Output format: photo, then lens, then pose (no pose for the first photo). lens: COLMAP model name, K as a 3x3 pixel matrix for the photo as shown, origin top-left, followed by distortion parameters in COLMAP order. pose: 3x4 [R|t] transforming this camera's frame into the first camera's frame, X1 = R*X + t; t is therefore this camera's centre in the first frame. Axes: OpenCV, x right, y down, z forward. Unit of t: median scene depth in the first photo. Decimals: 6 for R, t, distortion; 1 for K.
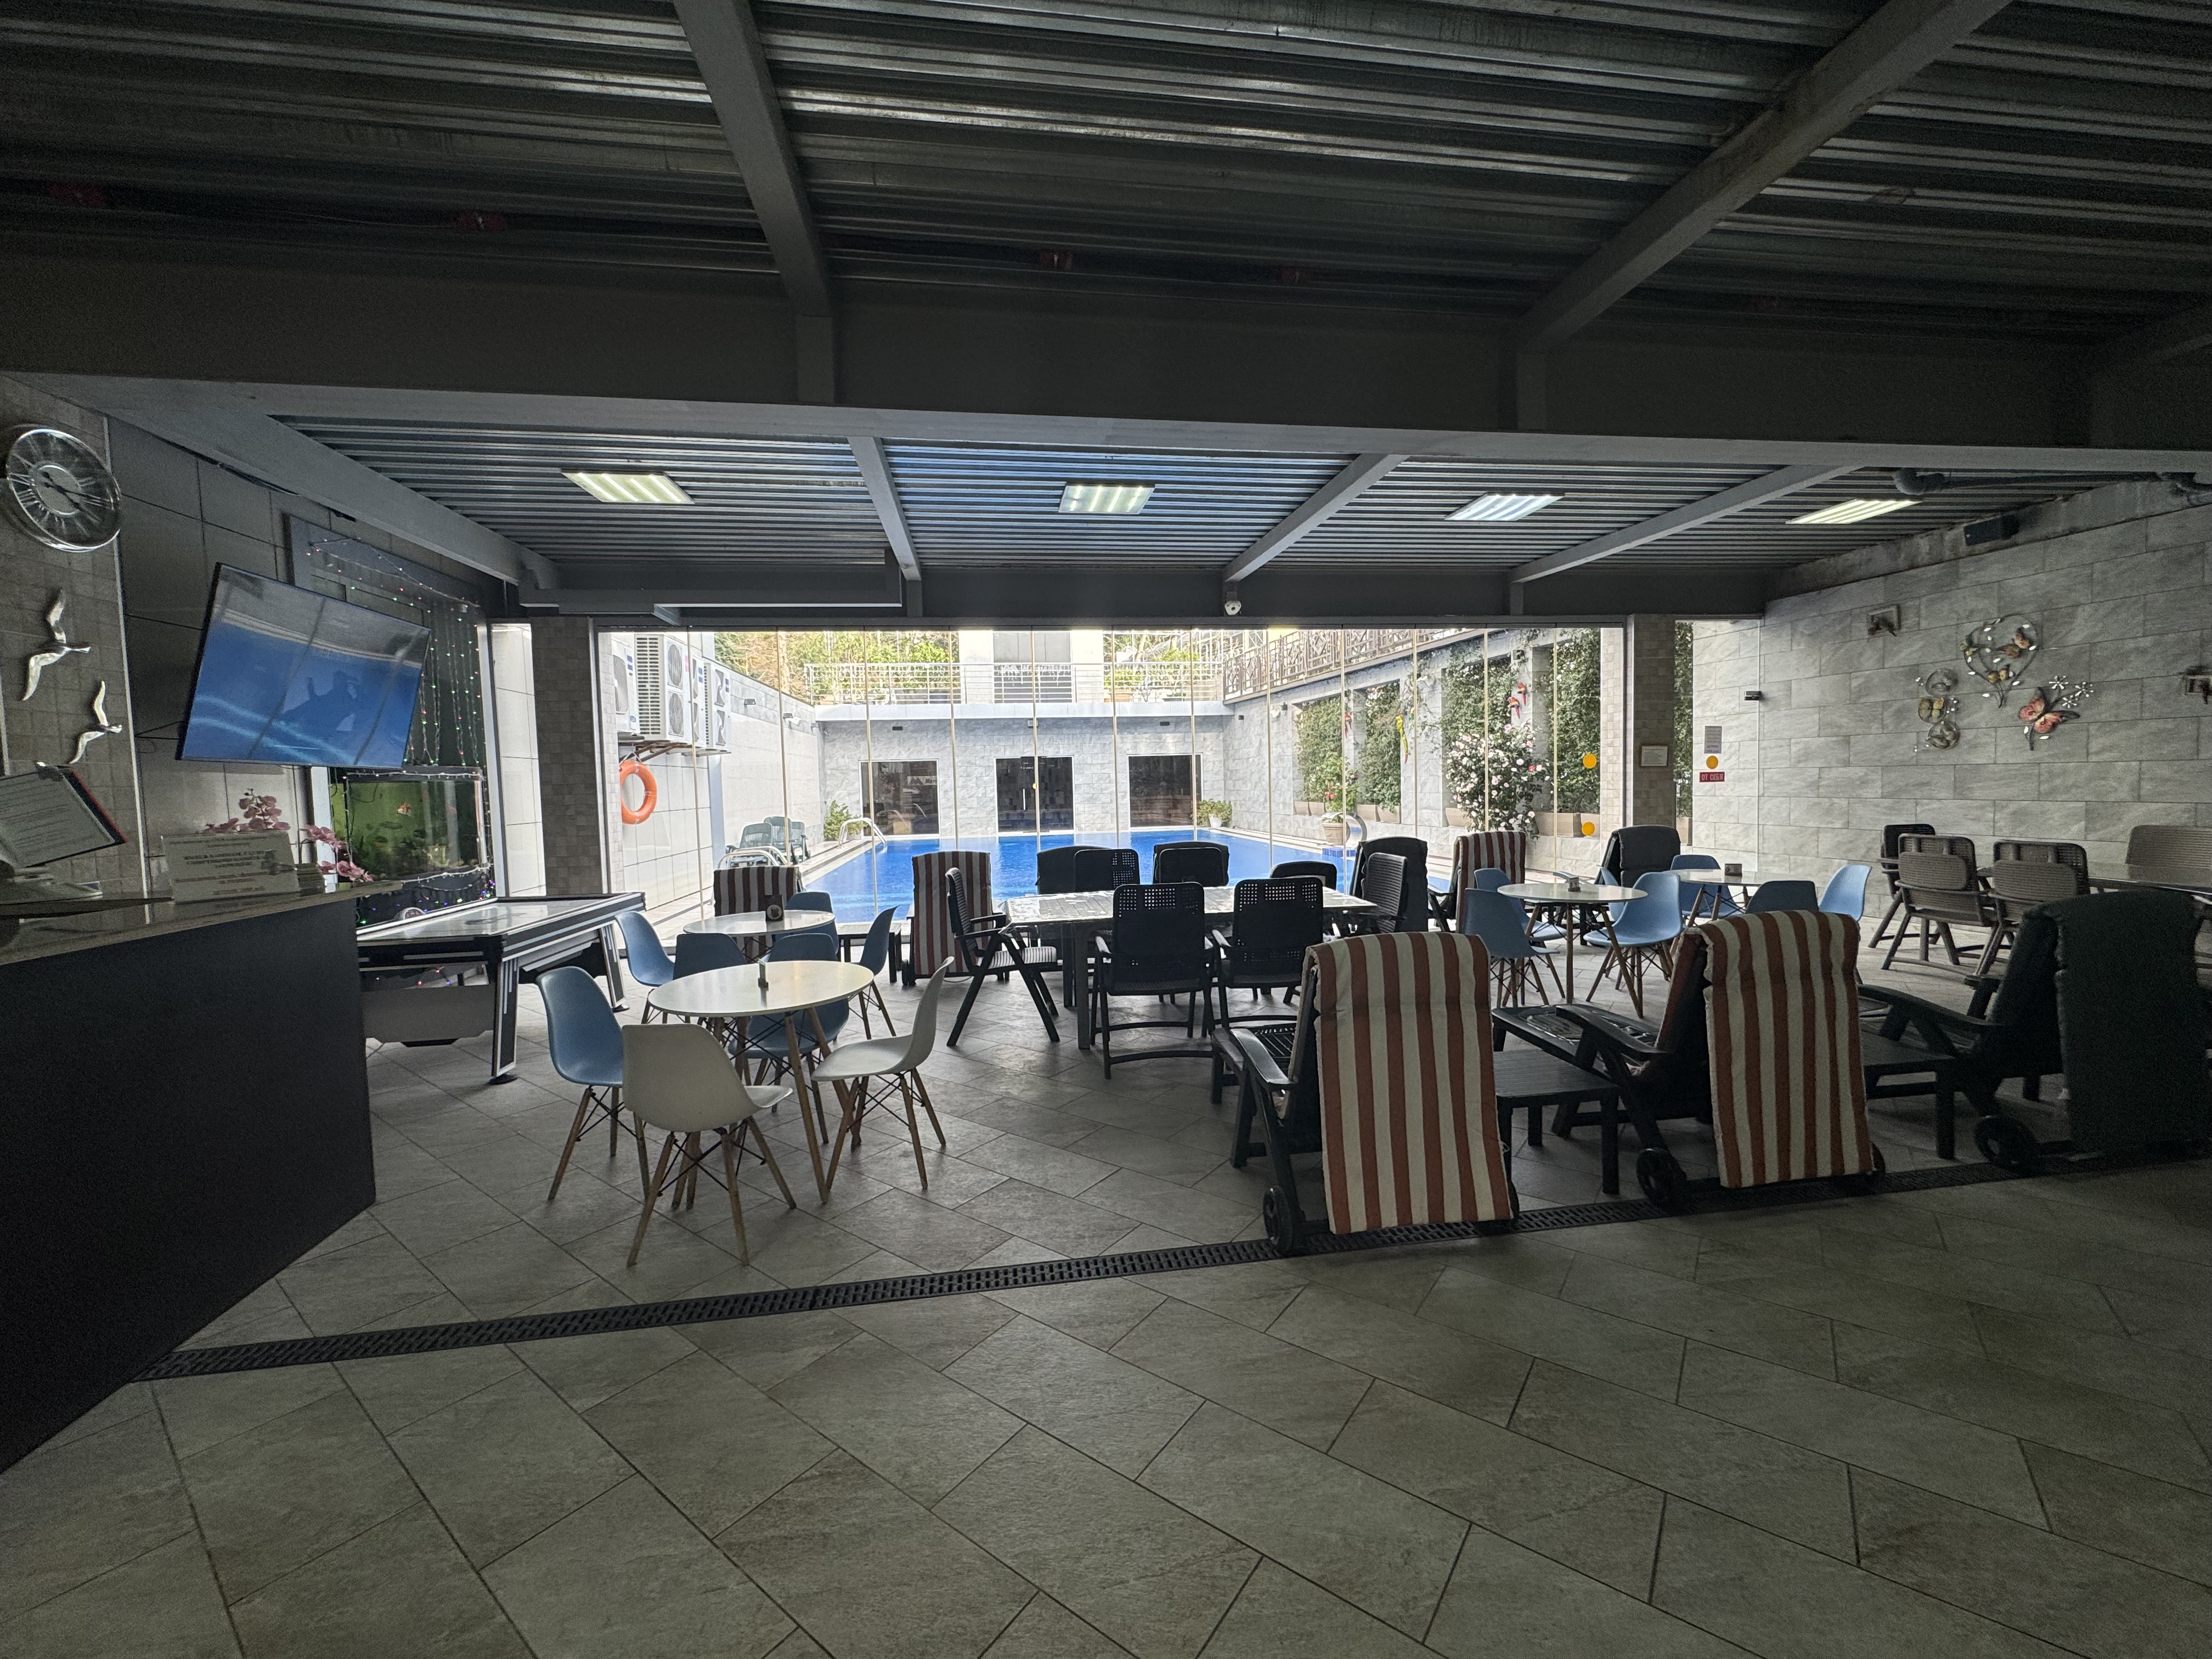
lens RADIAL K [[877.2, 0, 1108.1], [0, 877.2, 828.2], [0, 0, 1]] dist [-0.002749, -0.000908]
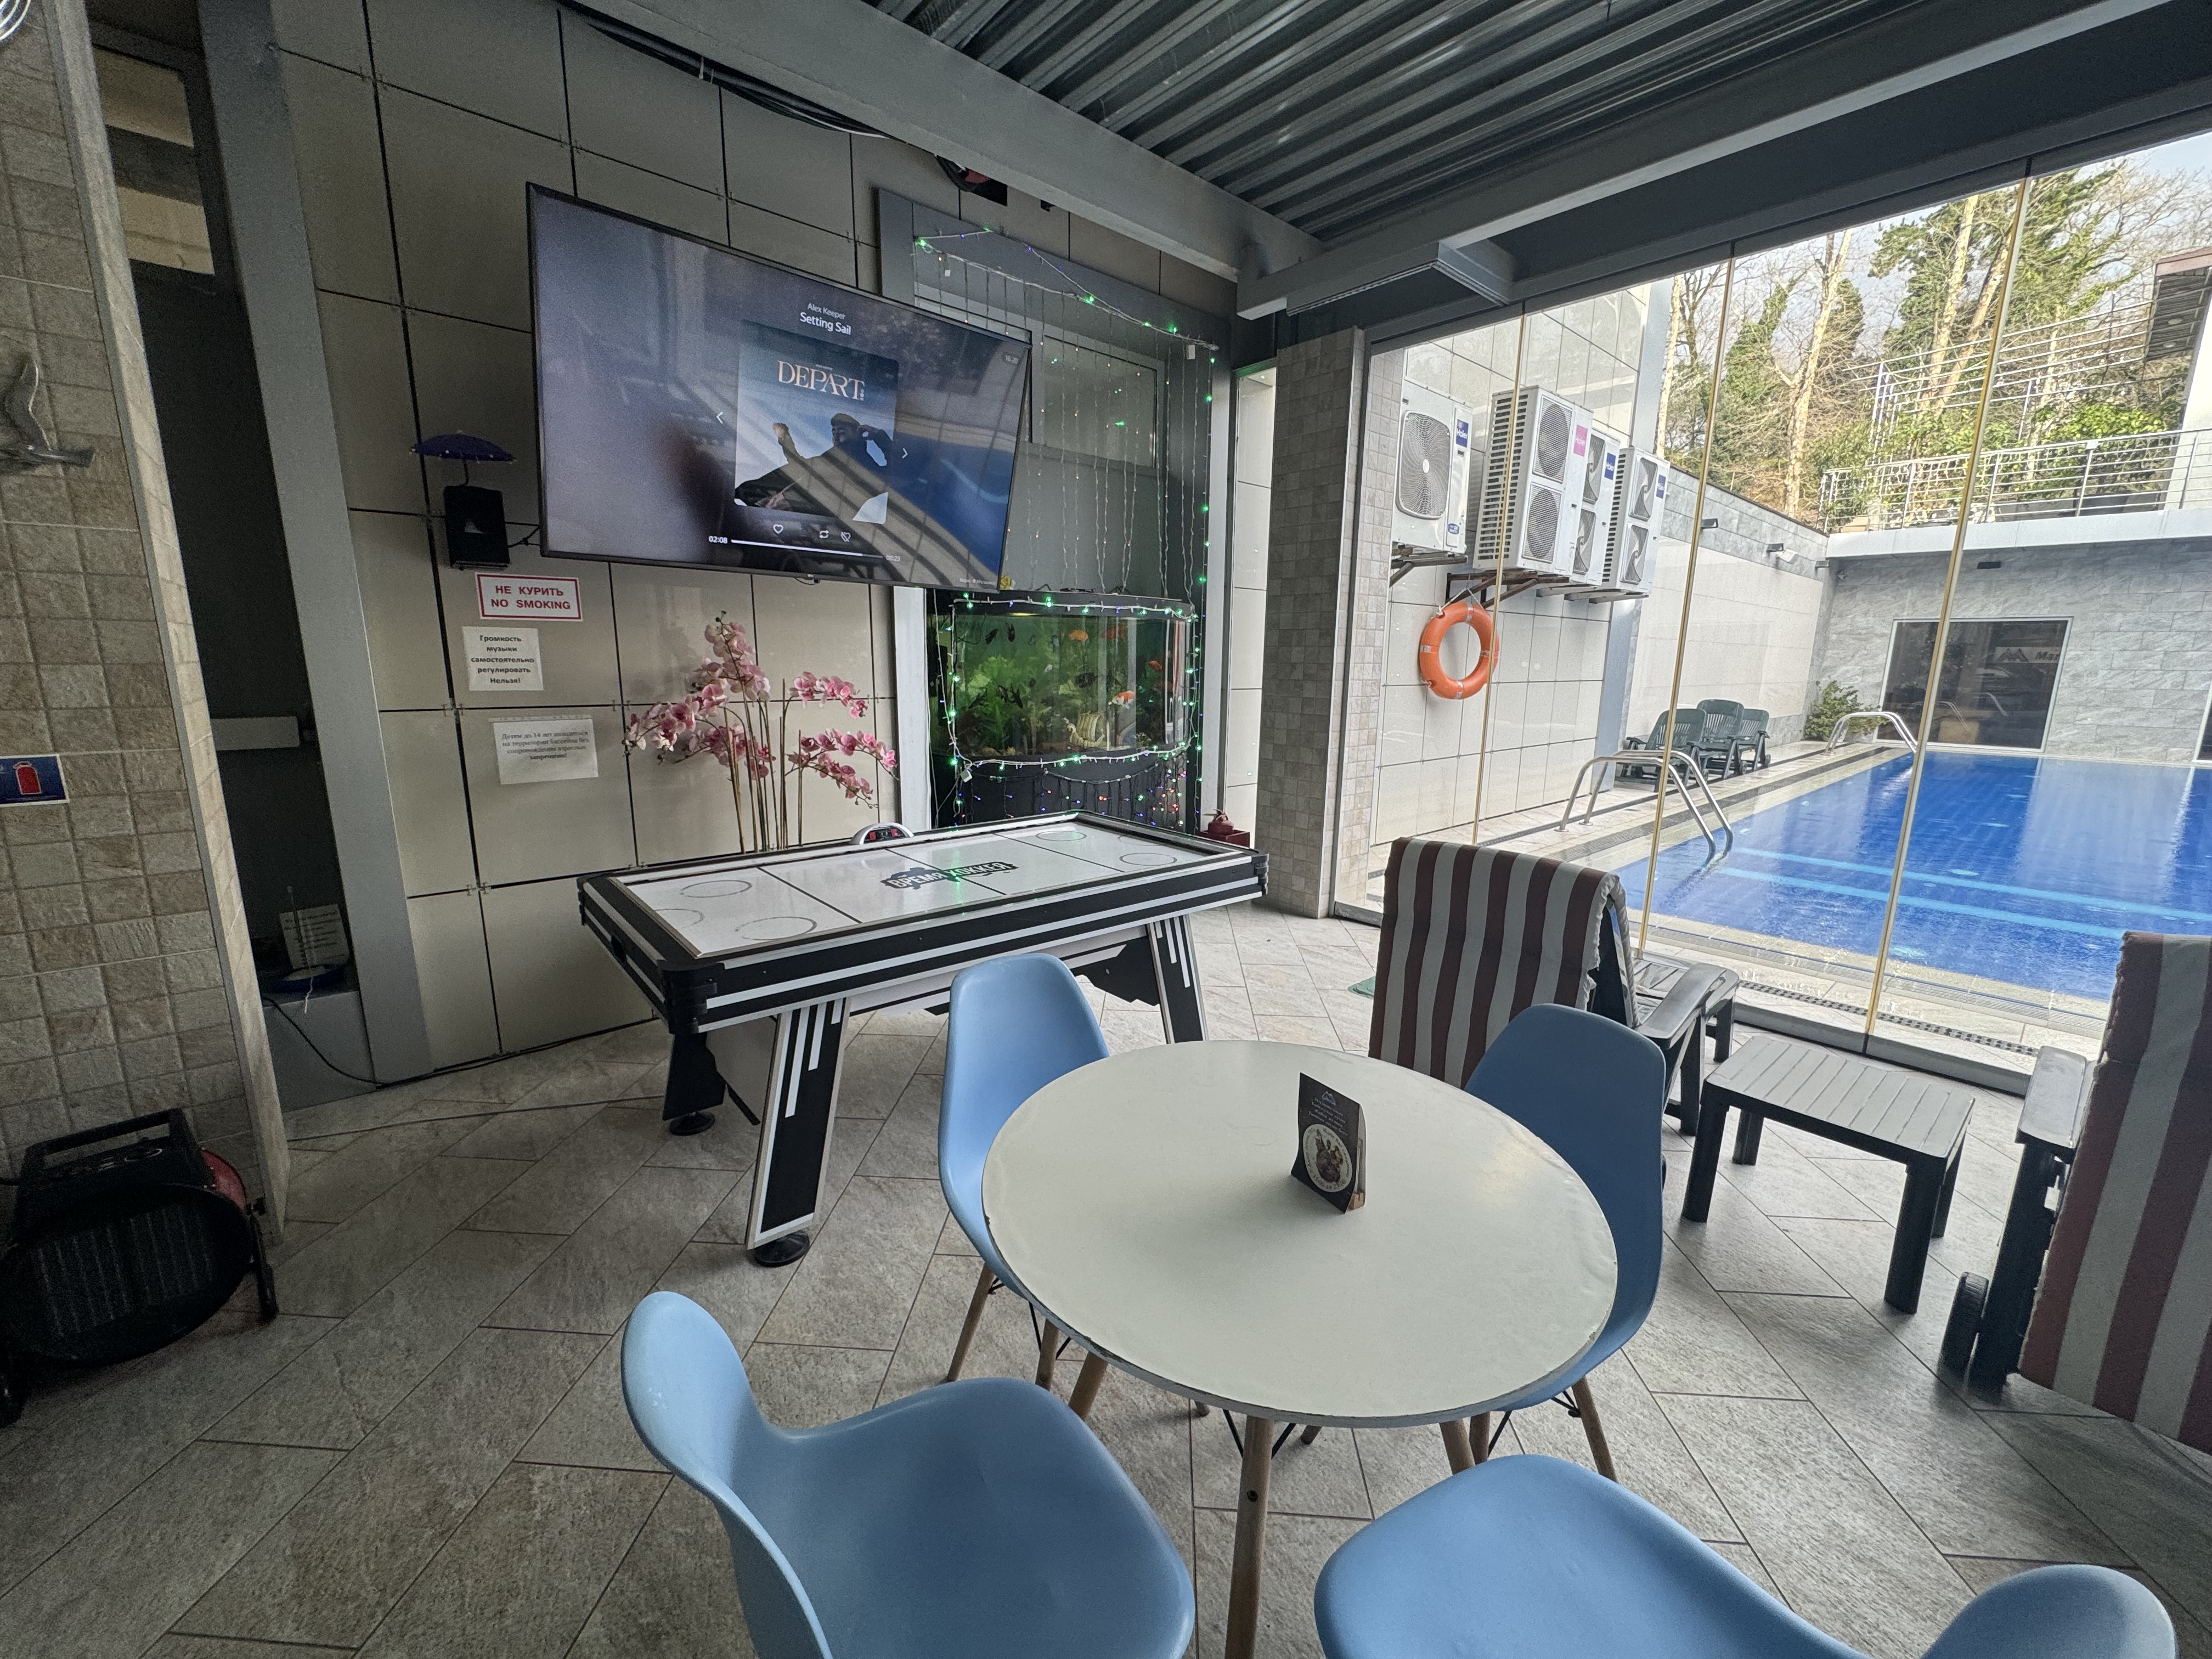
lens RADIAL K [[877.2, 0, 1108.2], [0, 877.2, 825.1], [0, 0, 1]] dist [-0.002749, -0.000908]
pose [[0.545136, 0.190388, -0.816443, -0.109949], [-0.071236, 0.980869, 0.181167, -0.011845], [0.835316, -0.040601, 0.548269, 0.378907]]
